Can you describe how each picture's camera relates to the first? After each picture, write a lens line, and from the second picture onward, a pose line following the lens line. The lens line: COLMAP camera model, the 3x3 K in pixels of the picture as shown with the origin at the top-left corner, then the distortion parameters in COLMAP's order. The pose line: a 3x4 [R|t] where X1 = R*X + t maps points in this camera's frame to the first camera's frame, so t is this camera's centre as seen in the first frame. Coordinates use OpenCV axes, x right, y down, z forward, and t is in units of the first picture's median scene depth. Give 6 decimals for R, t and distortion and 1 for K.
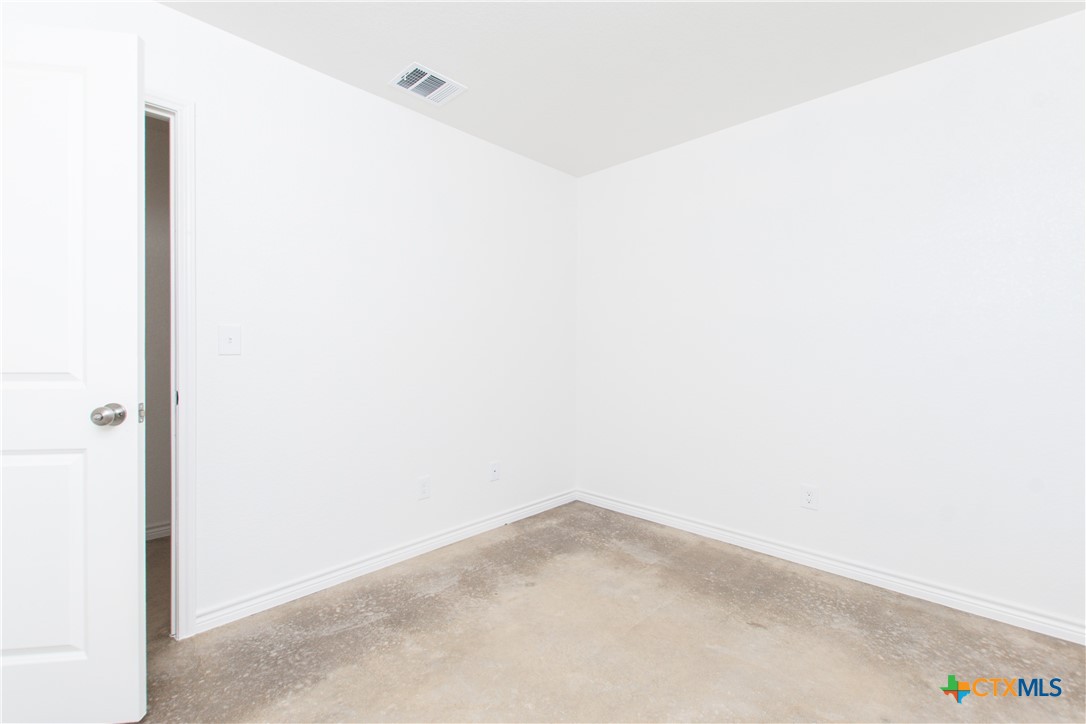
lens RADIAL K [[472.6, 0, 544.6], [0, 472.6, 349.1], [0, 0, 1]] dist [0.008700, -0.005629]
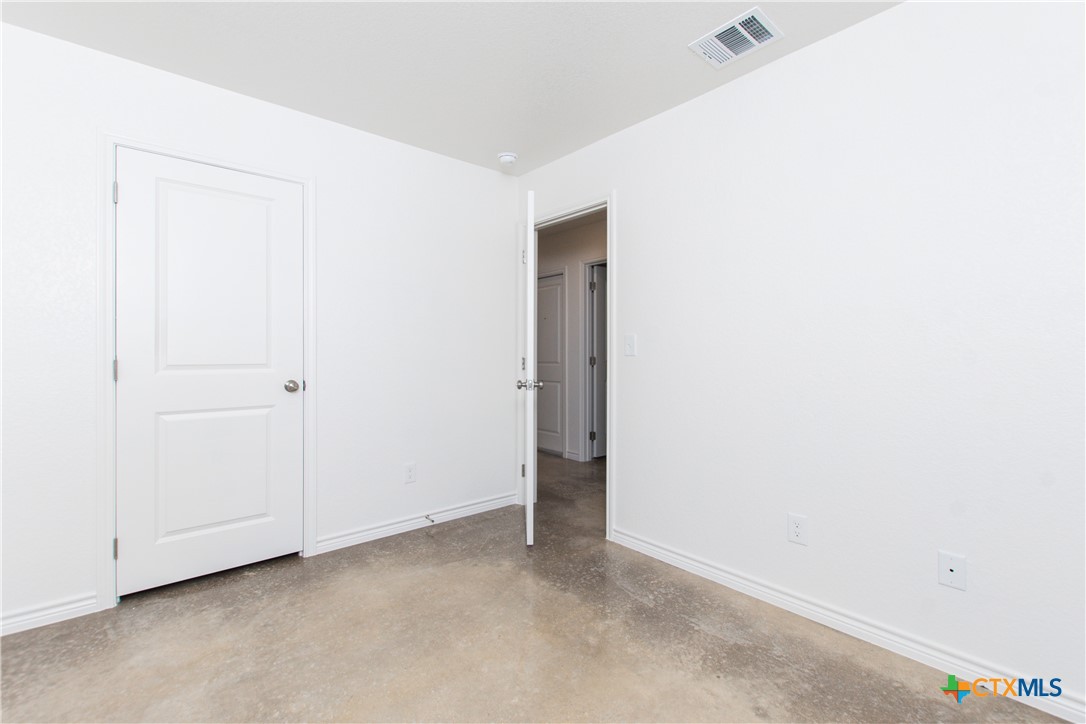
lens RADIAL K [[472.6, 0, 544.6], [0, 472.6, 349.1], [0, 0, 1]] dist [0.008700, -0.005629]
pose [[-0.094038, -0.006682, -0.995546, 0.651149], [0.003156, 0.999970, -0.007010, 0.000471], [0.995564, -0.003801, -0.094014, 0.766589]]
